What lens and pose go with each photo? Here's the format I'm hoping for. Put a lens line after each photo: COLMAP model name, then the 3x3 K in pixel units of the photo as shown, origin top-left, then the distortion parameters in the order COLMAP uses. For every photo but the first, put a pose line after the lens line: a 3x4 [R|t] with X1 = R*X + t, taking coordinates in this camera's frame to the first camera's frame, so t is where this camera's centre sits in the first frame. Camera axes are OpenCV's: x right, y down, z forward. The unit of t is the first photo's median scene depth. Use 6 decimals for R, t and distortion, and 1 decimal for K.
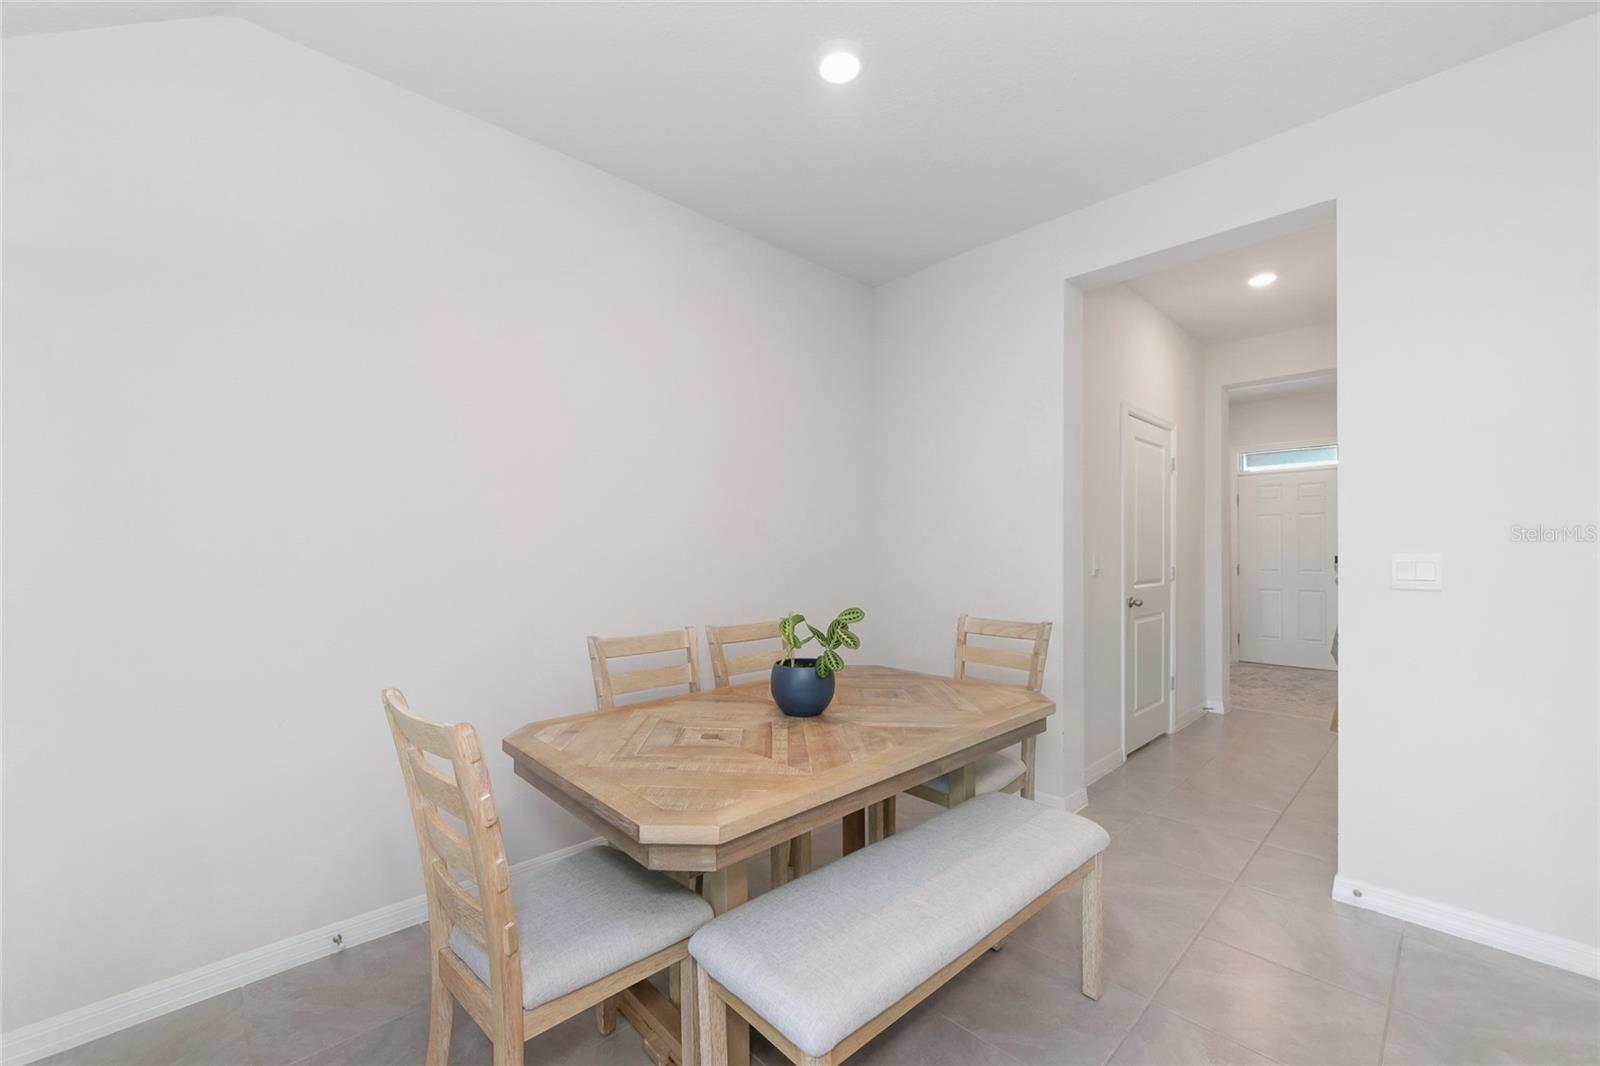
lens RADIAL K [[639.1, 0, 793.6], [0, 639.1, 546.5], [0, 0, 1]] dist [0.000852, -0.000623]
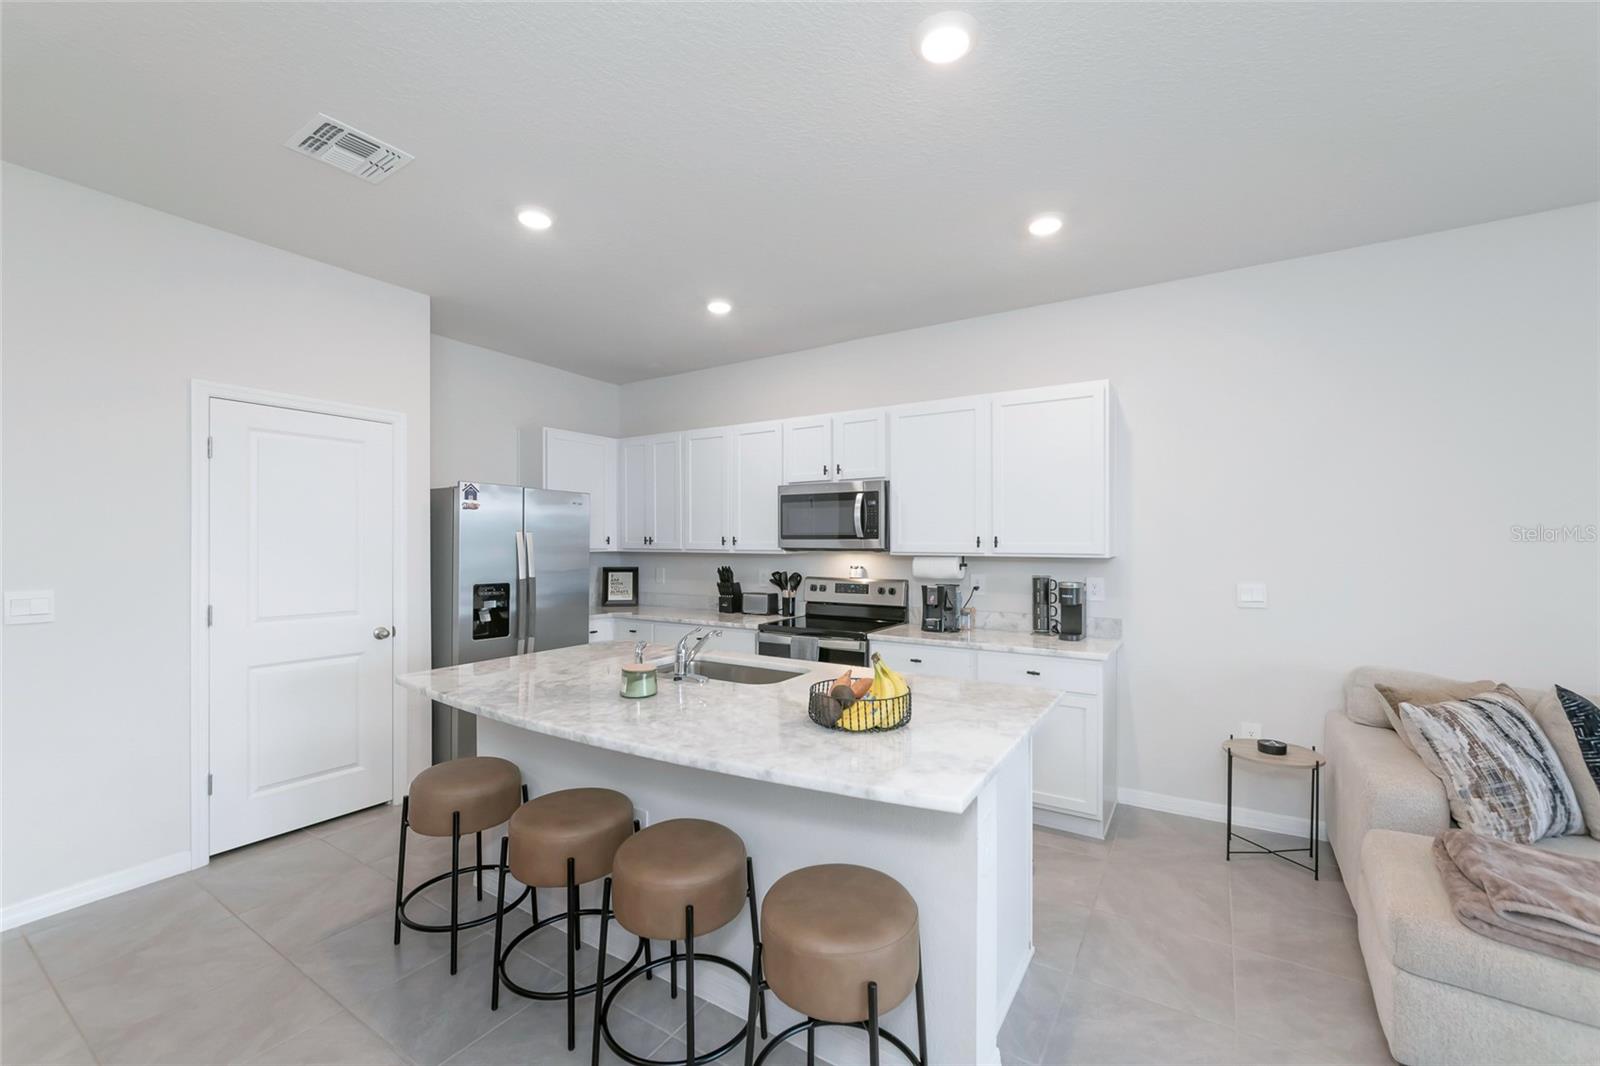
lens RADIAL K [[639.1, 0, 798.9], [0, 639.1, 547.3], [0, 0, 1]] dist [0.000852, -0.000623]
pose [[-0.242940, -0.001380, 0.970040, -0.443445], [-0.004121, 0.999991, 0.000390, -0.072965], [-0.970033, -0.003903, -0.242943, -0.030600]]
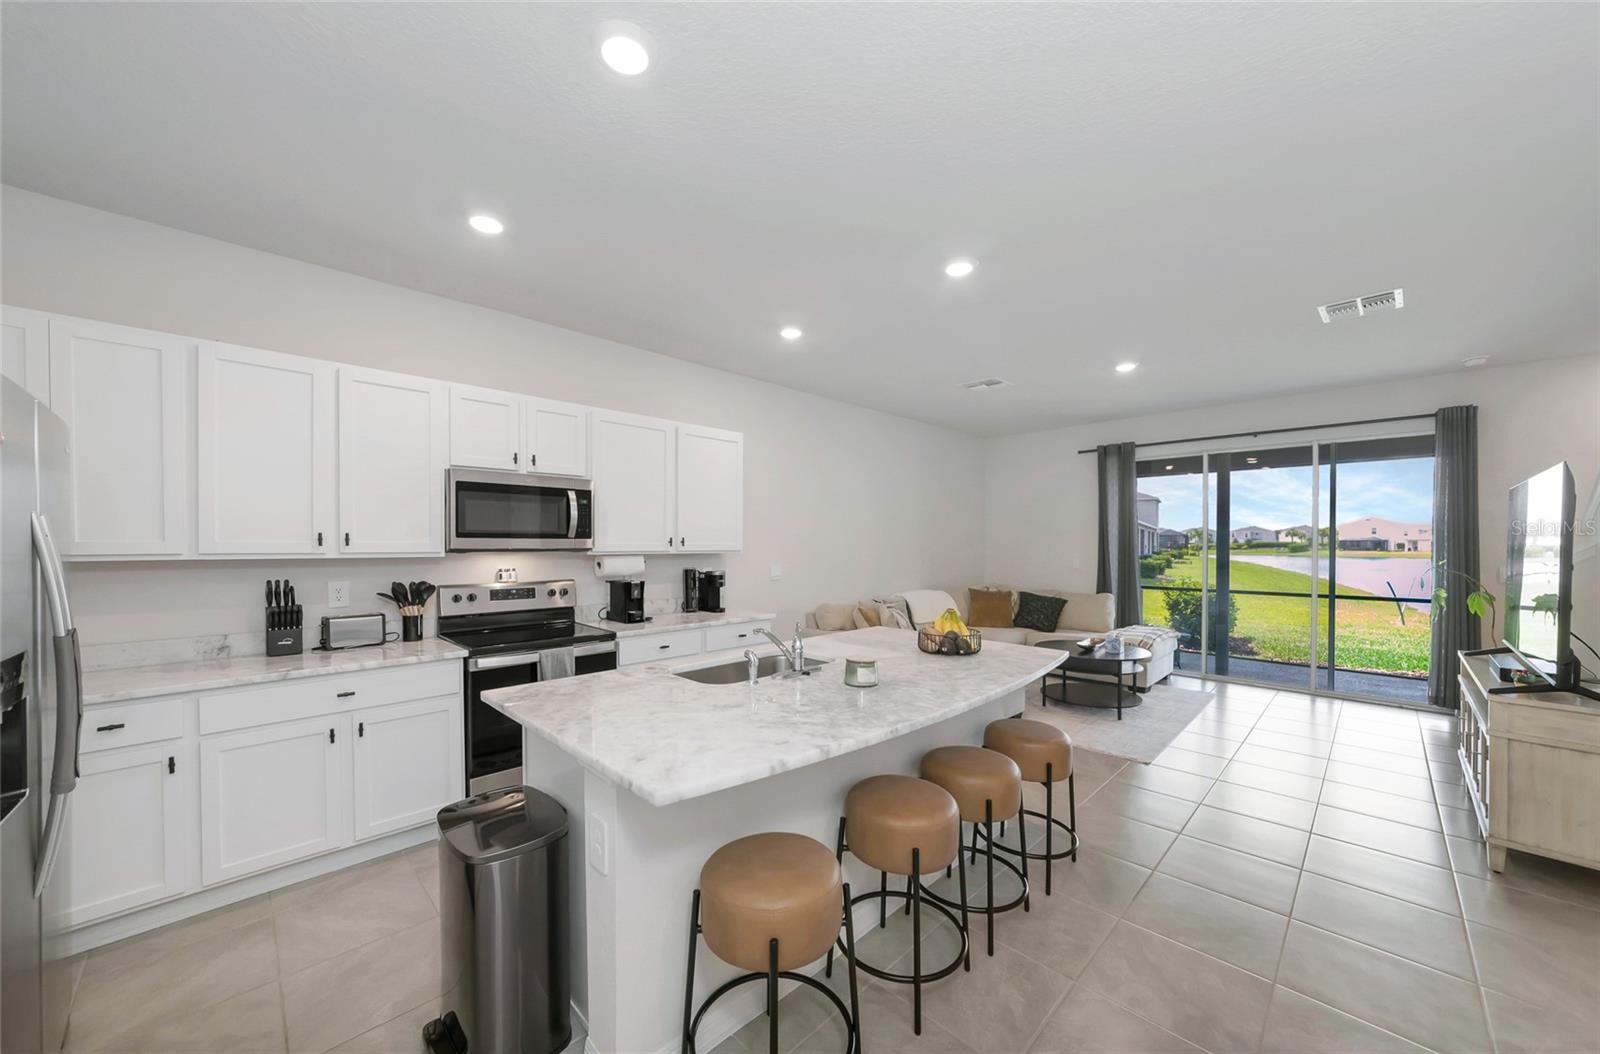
lens RADIAL K [[569.1, 0, 788.8], [0, 569.1, 549.3], [0, 0, 1]] dist [0.001100, 0.000160]
pose [[-0.999795, 0.004742, -0.019680, 0.762213], [0.004592, 0.999960, 0.007667, -0.077392], [0.019716, 0.007576, -0.999777, 0.958153]]
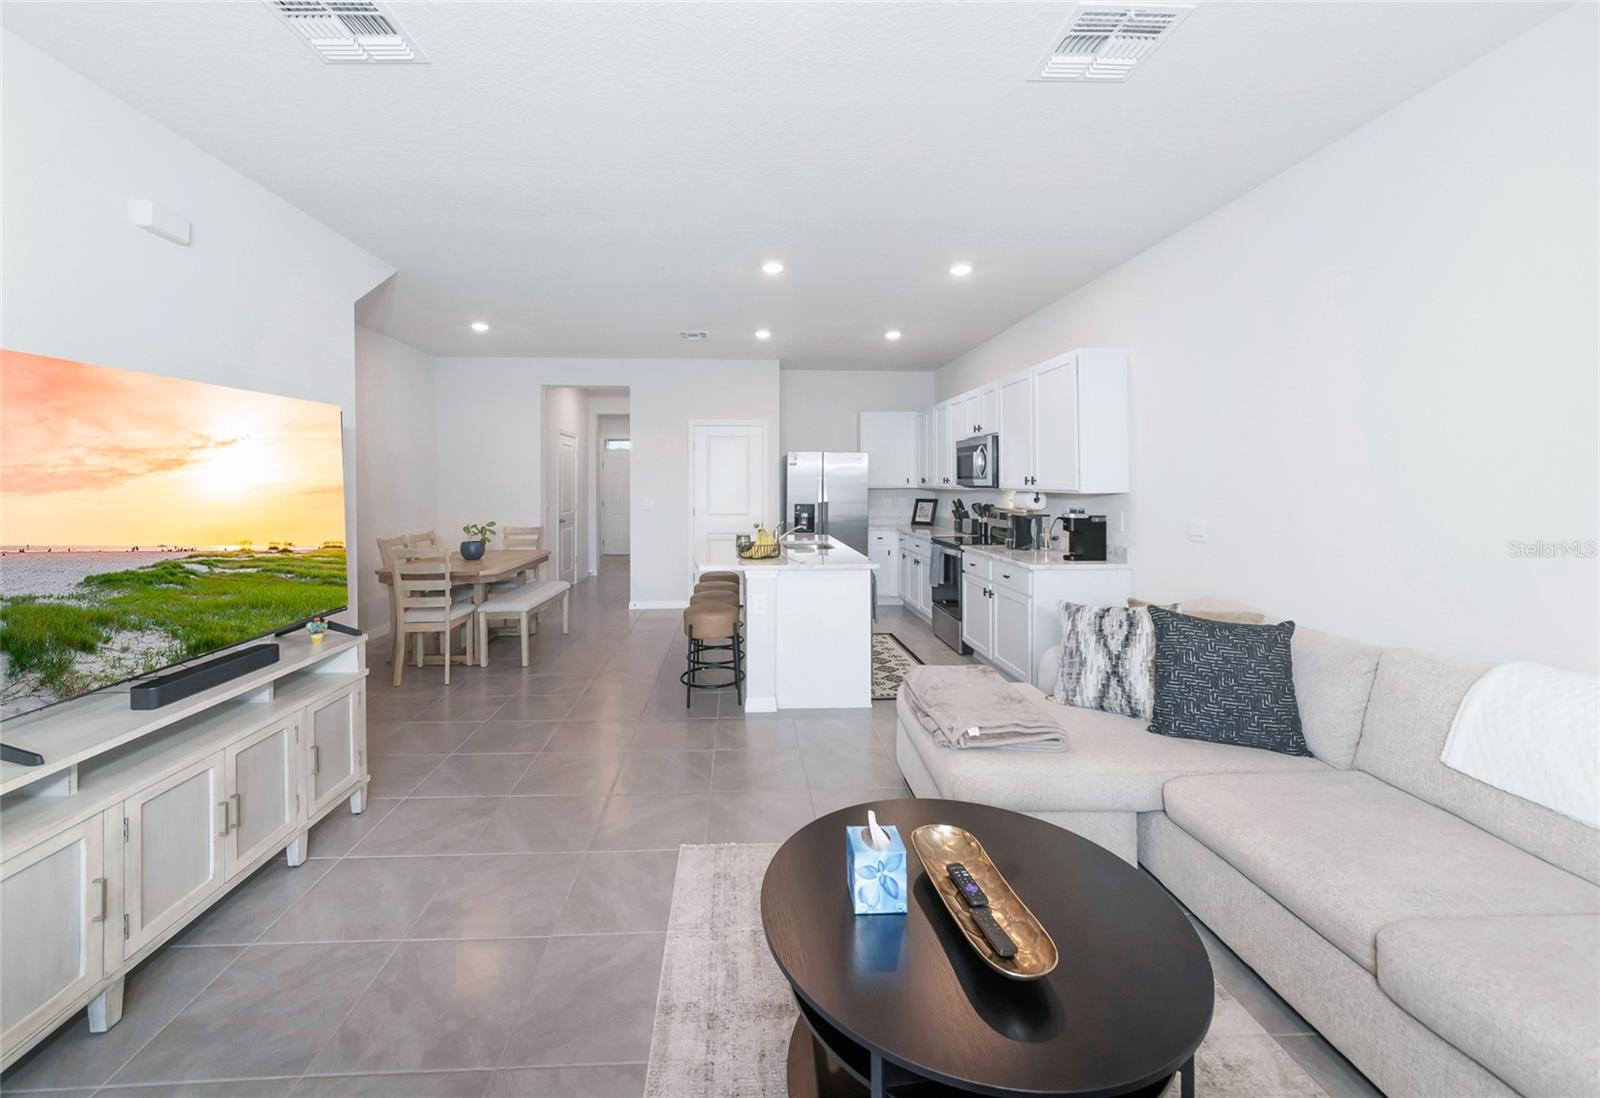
lens RADIAL K [[627.8, 0, 776.7], [0, 627.8, 481.6], [0, 0, 1]] dist [-0.003097, -0.000954]
pose [[0.640881, 0.004246, 0.767629, -1.142559], [-0.004199, 0.999989, -0.002025, -0.077893], [-0.767629, -0.001925, 0.640892, -1.664842]]
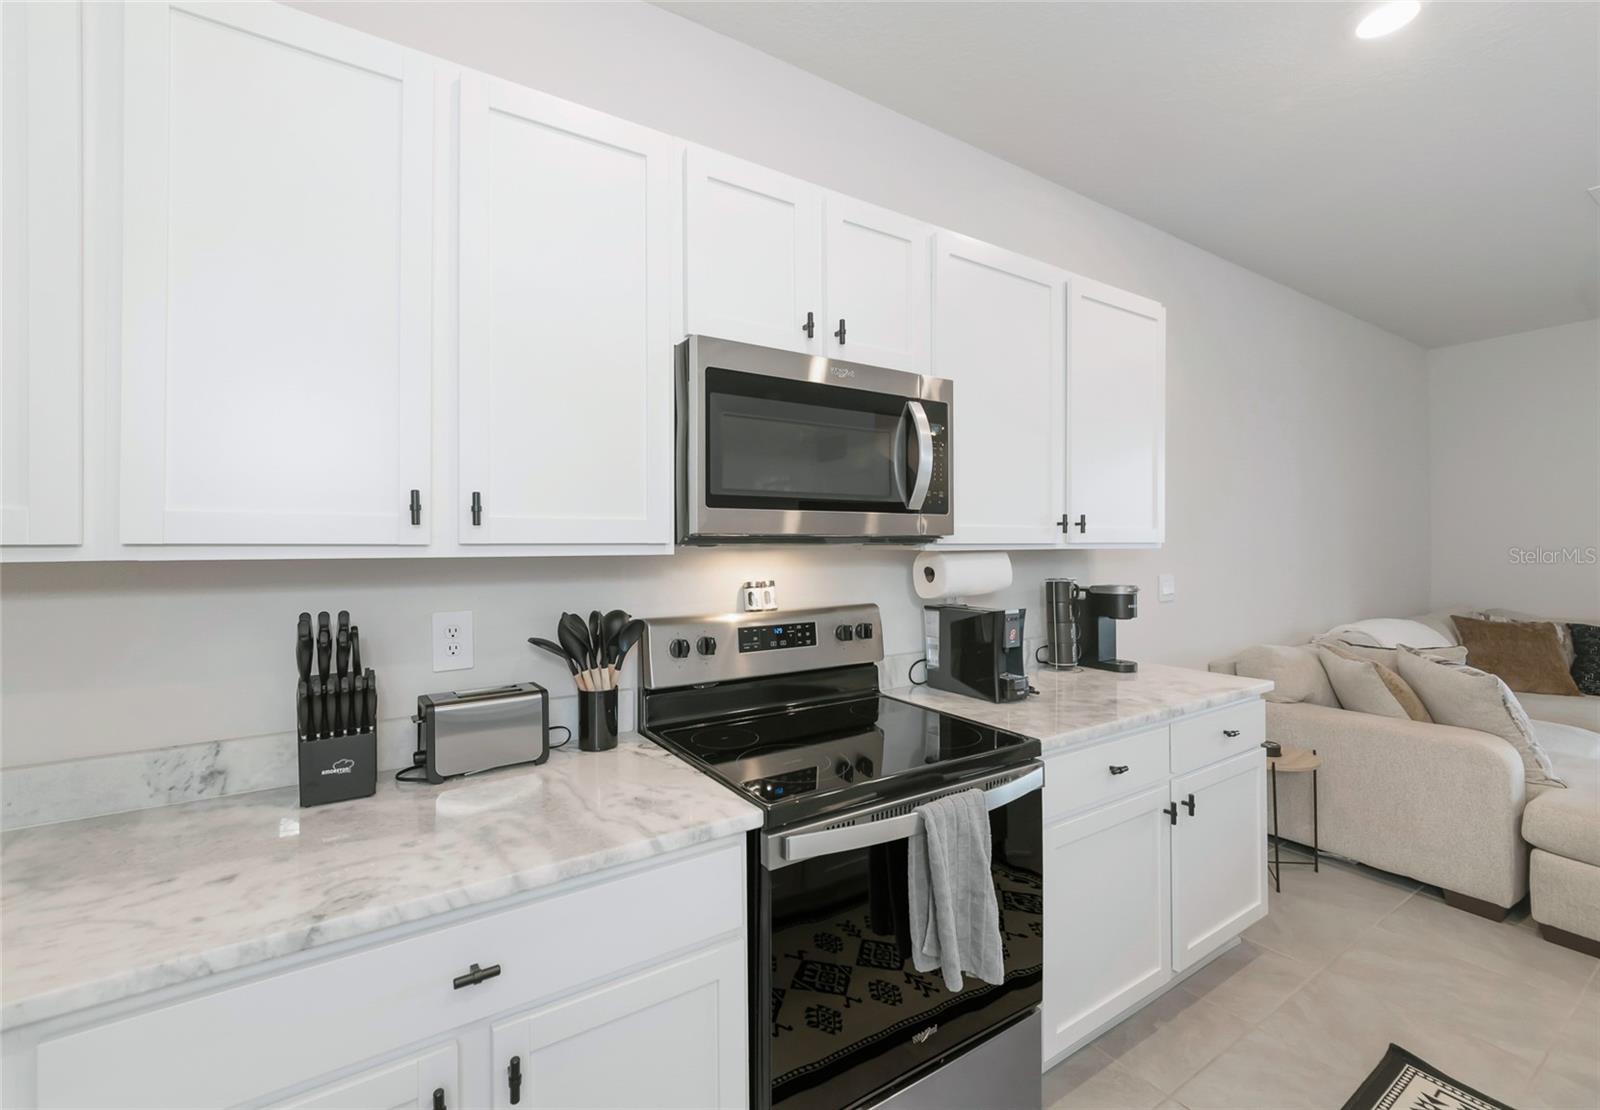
lens RADIAL K [[633.9, 0, 731.5], [0, 633.9, 534.3], [0, 0, 1]] dist [0.002076, 0.000240]
pose [[-0.975738, 0.016031, 0.218354, 1.402206], [0.011227, 0.999667, -0.023223, -0.055734], [-0.218654, -0.020208, -0.975593, 0.135345]]
